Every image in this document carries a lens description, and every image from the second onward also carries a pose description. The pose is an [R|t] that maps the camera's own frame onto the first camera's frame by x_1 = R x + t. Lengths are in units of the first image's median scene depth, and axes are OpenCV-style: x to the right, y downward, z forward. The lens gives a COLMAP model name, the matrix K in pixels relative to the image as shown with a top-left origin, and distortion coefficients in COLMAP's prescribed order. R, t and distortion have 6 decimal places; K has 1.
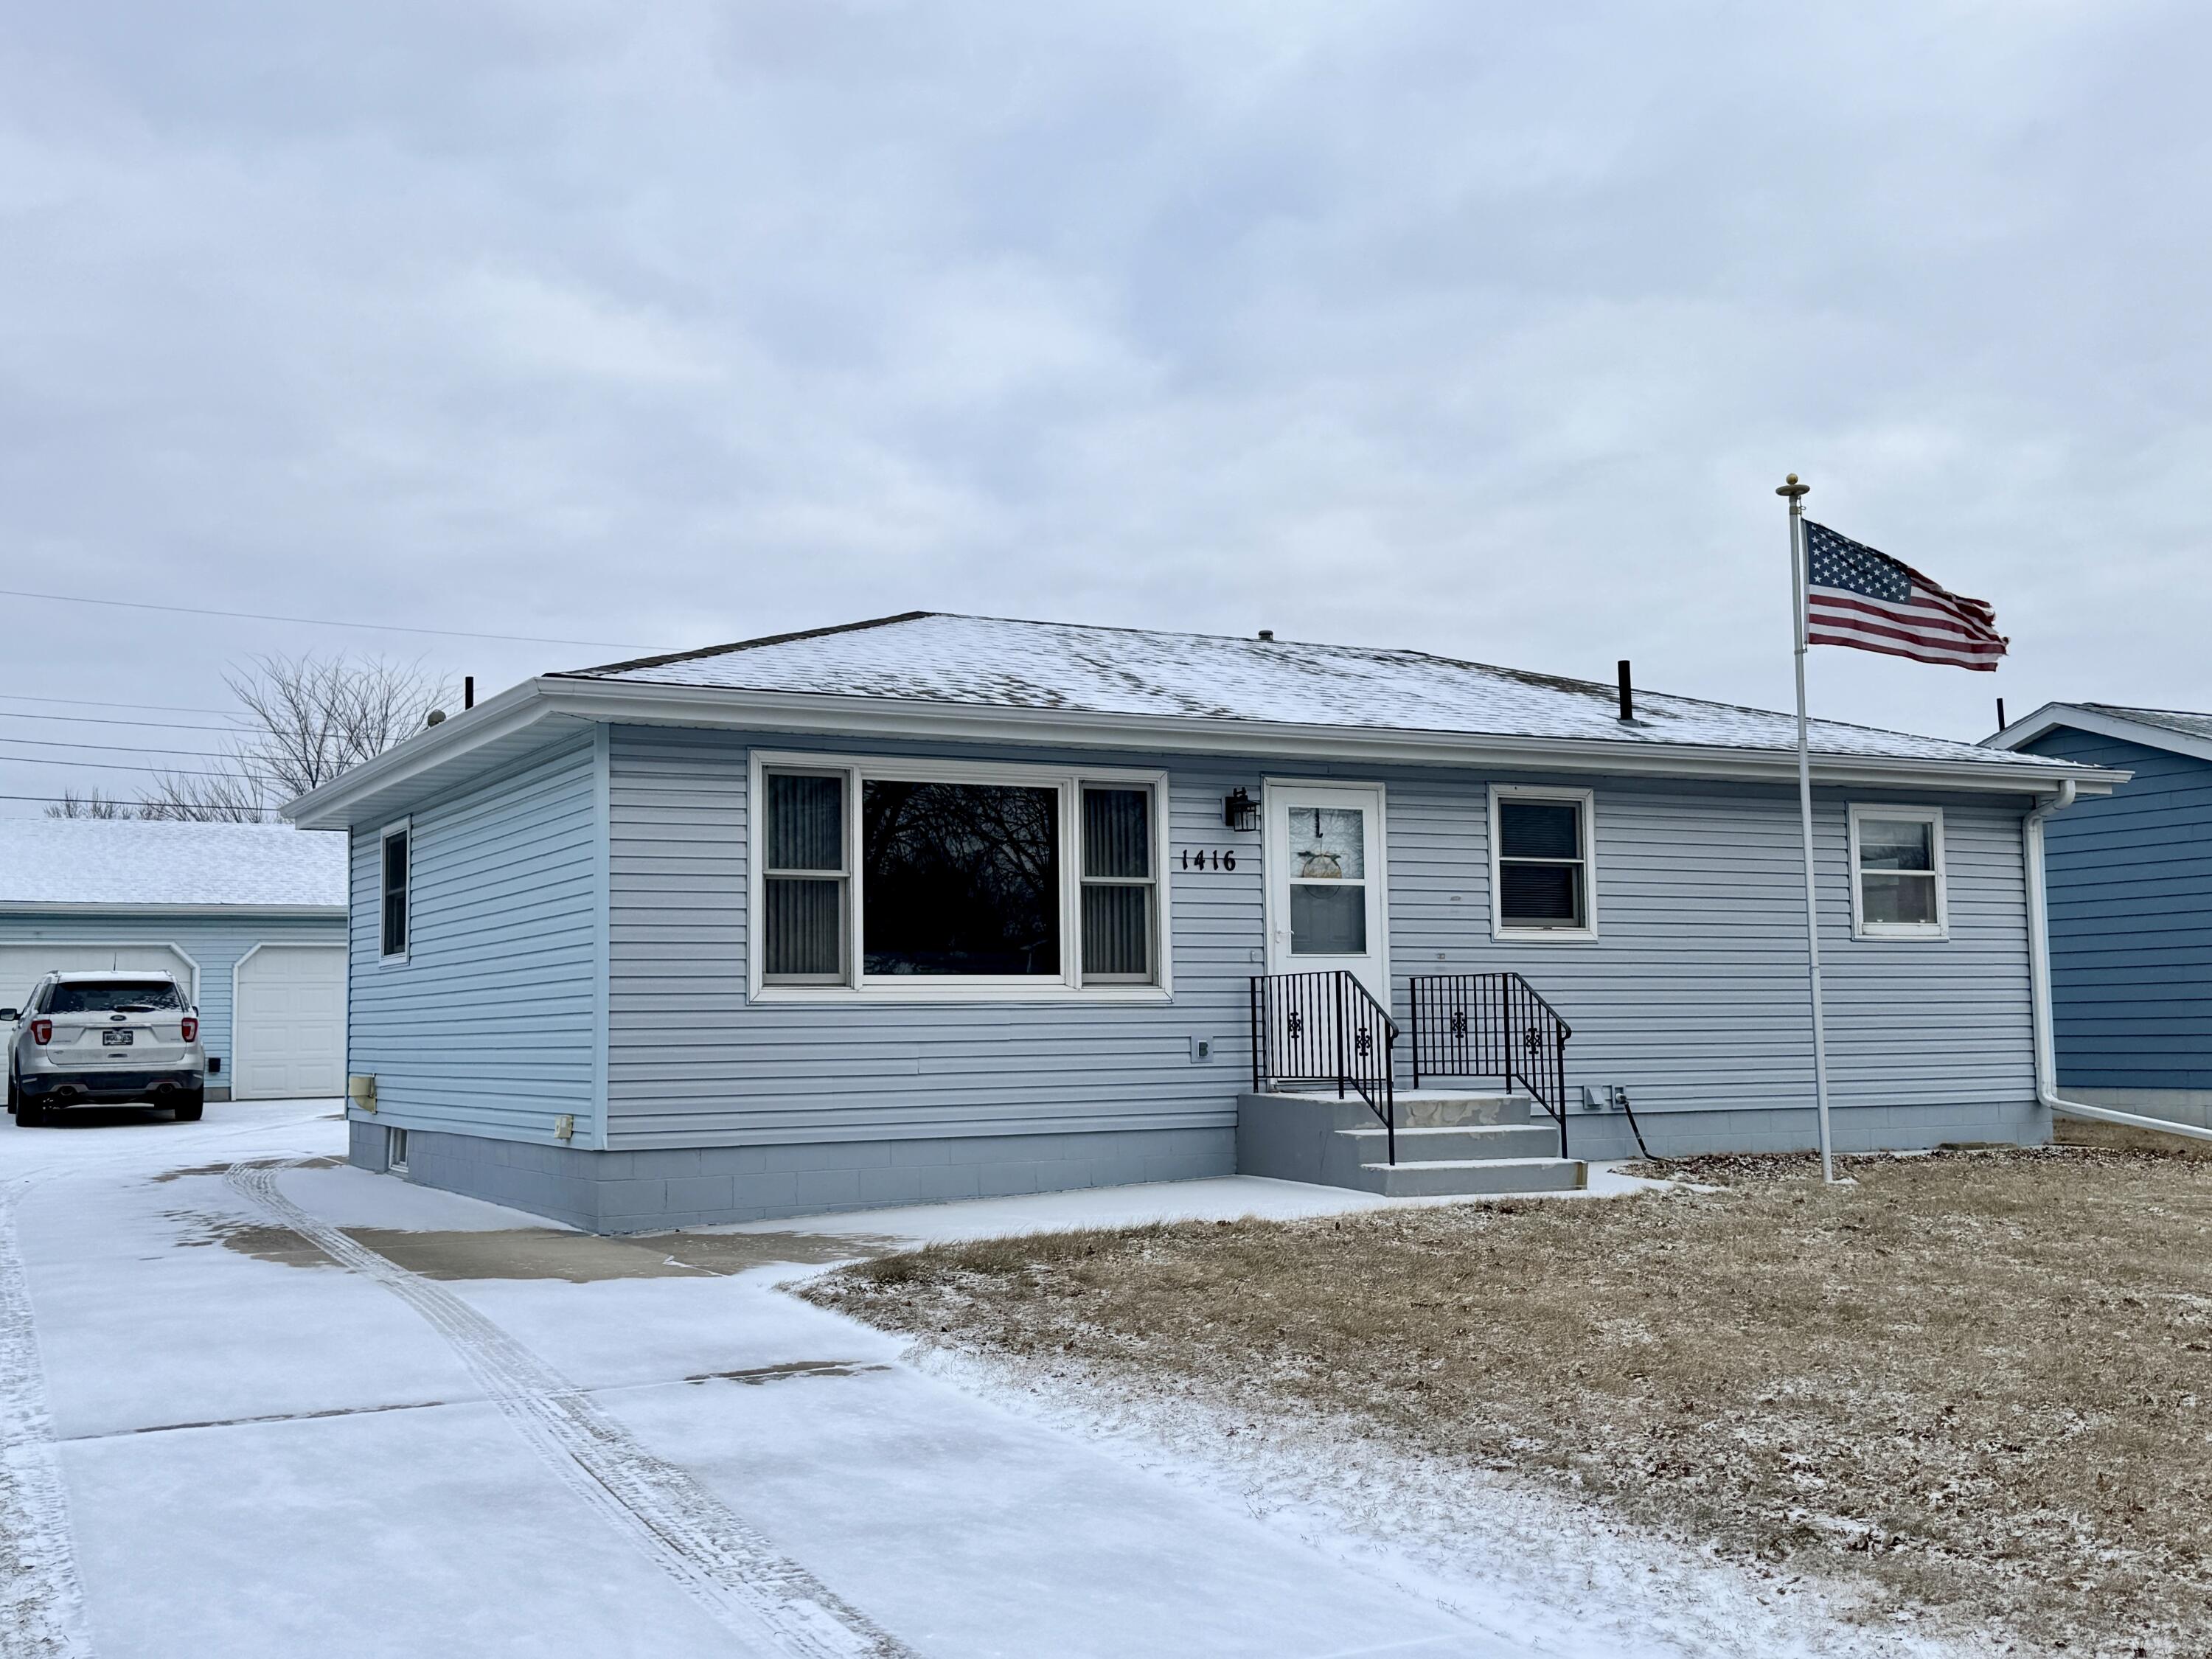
lens RADIAL K [[2420.2, 0, 1089.9], [0, 2420.2, 836.4], [0, 0, 1]] dist [0.148490, 0.000000]
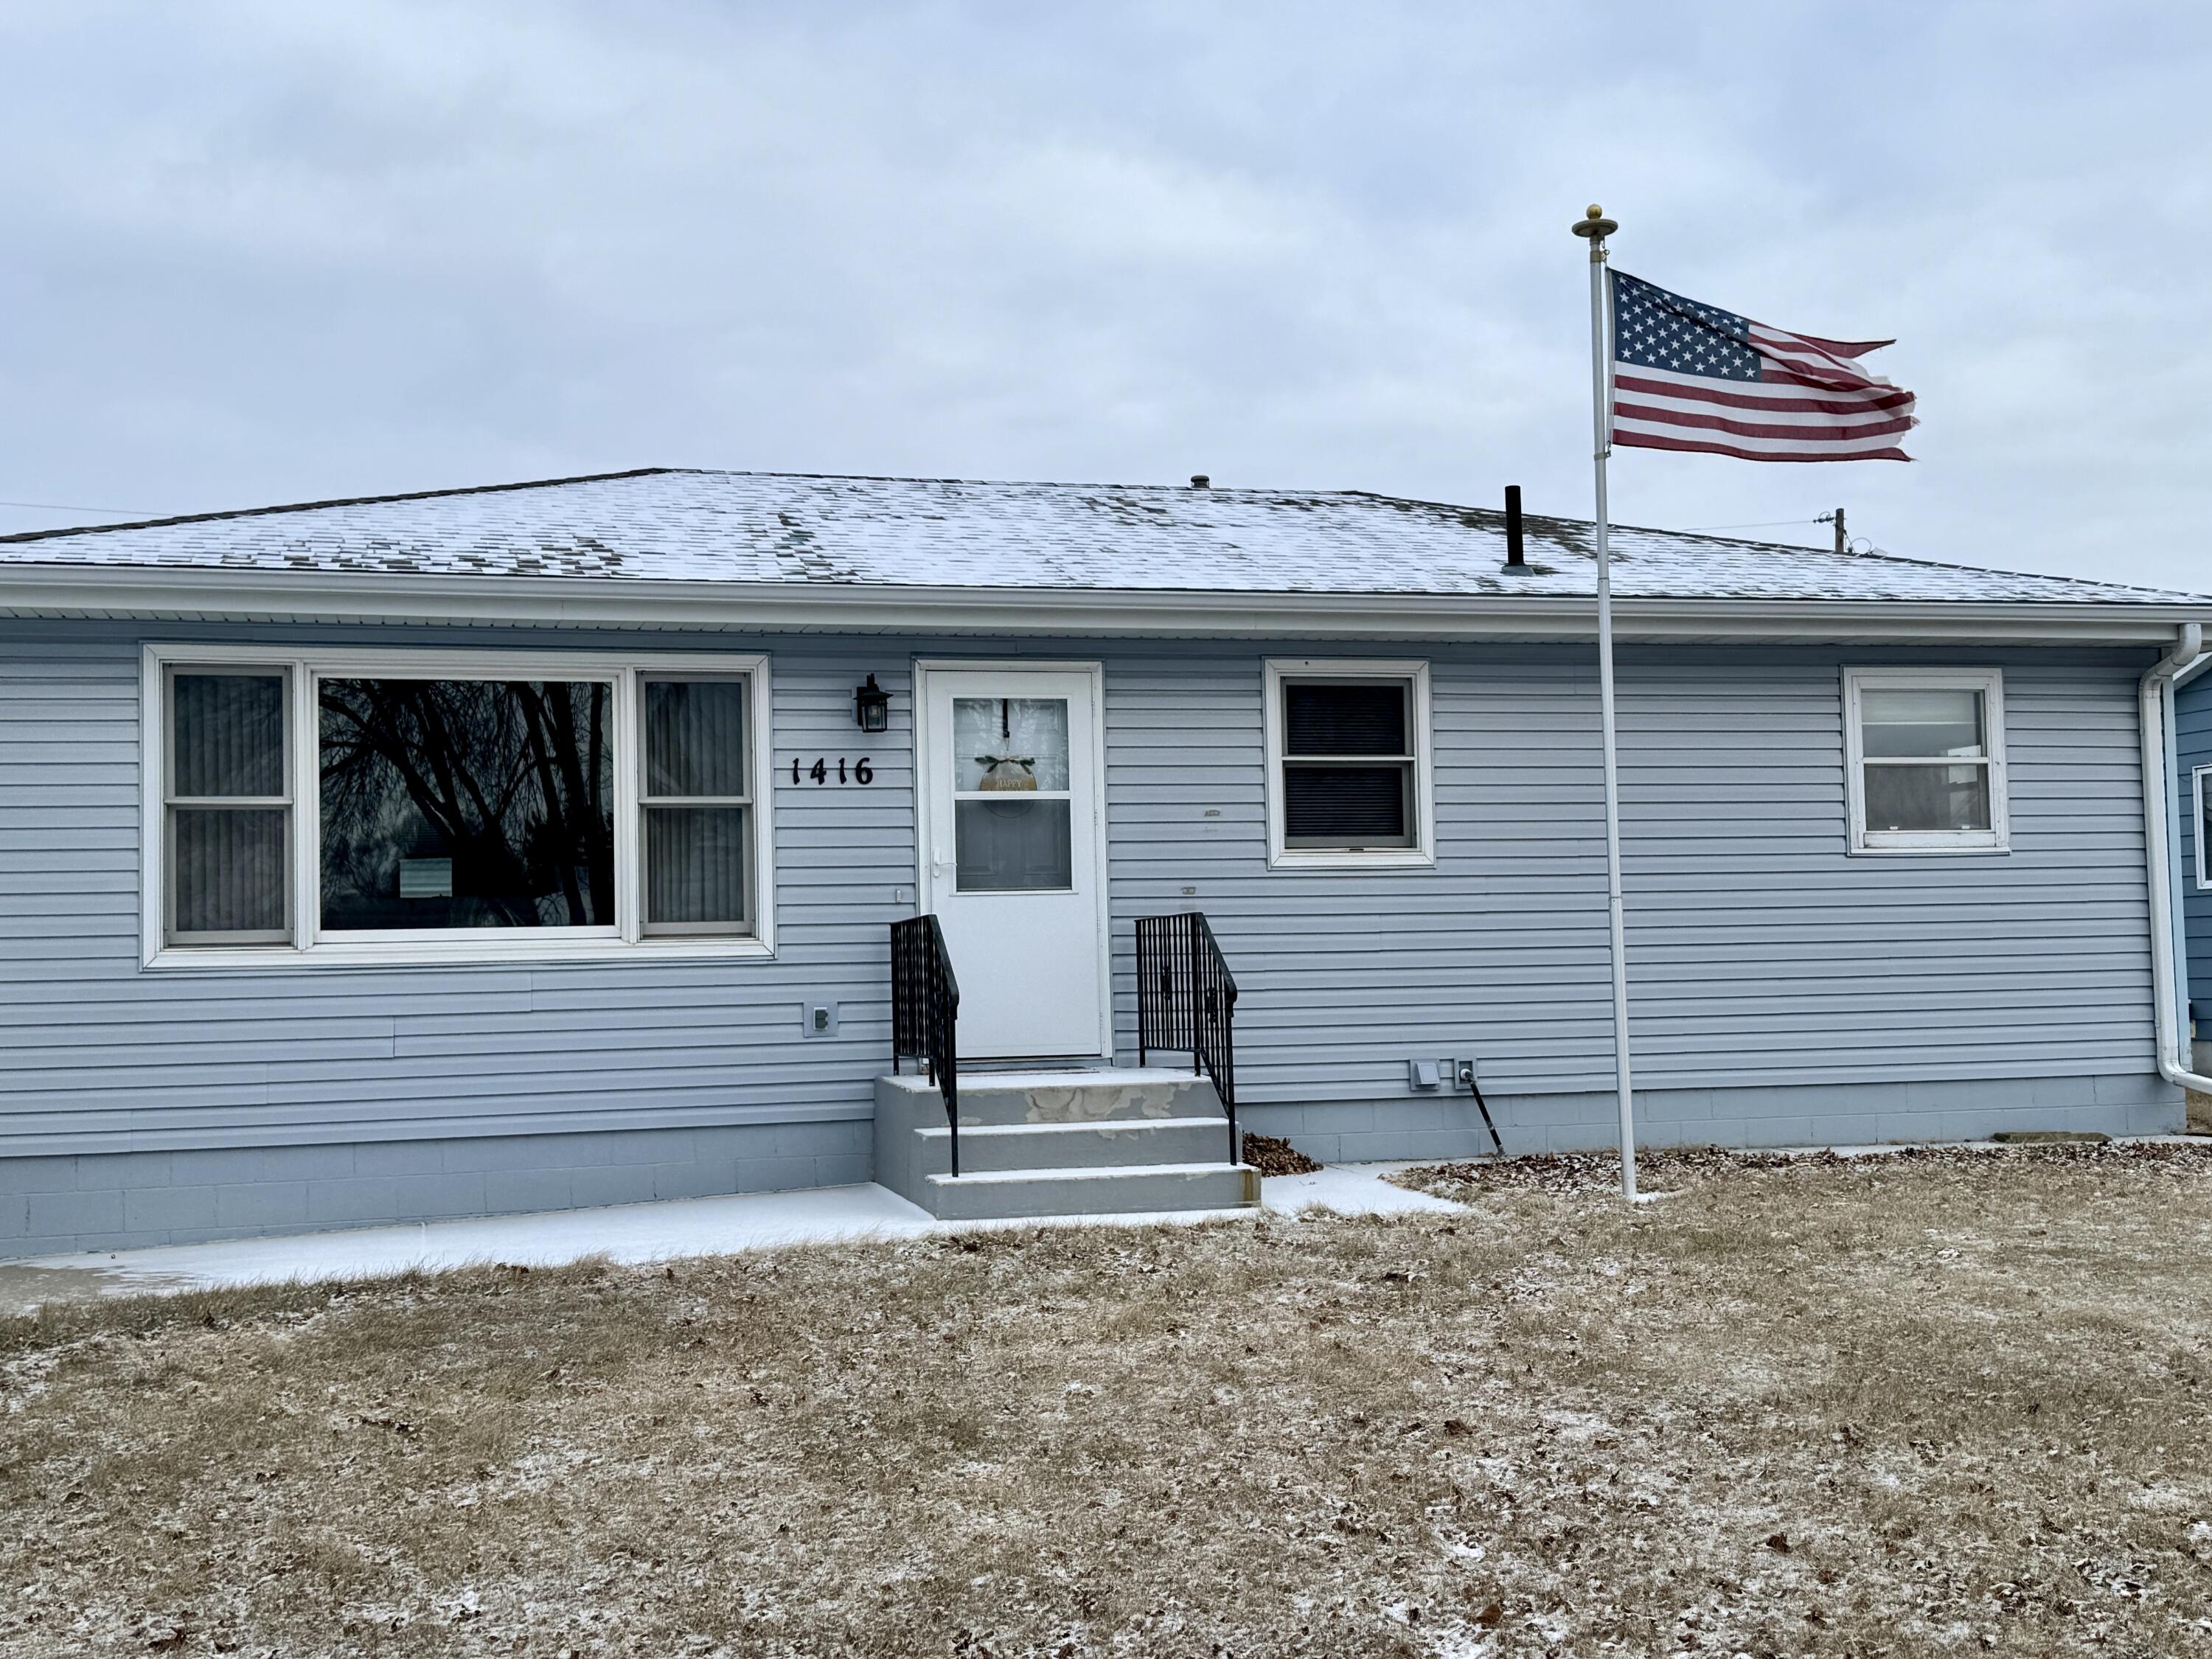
lens RADIAL K [[2706.4, 0, 1120.1], [0, 2706.4, 833.4], [0, 0, 1]] dist [0.163762, 0.000000]
pose [[0.975310, -0.021739, -0.219767, 0.323467], [0.028141, 0.999265, 0.026043, 0.009753], [0.219039, -0.031585, 0.975205, 0.188049]]
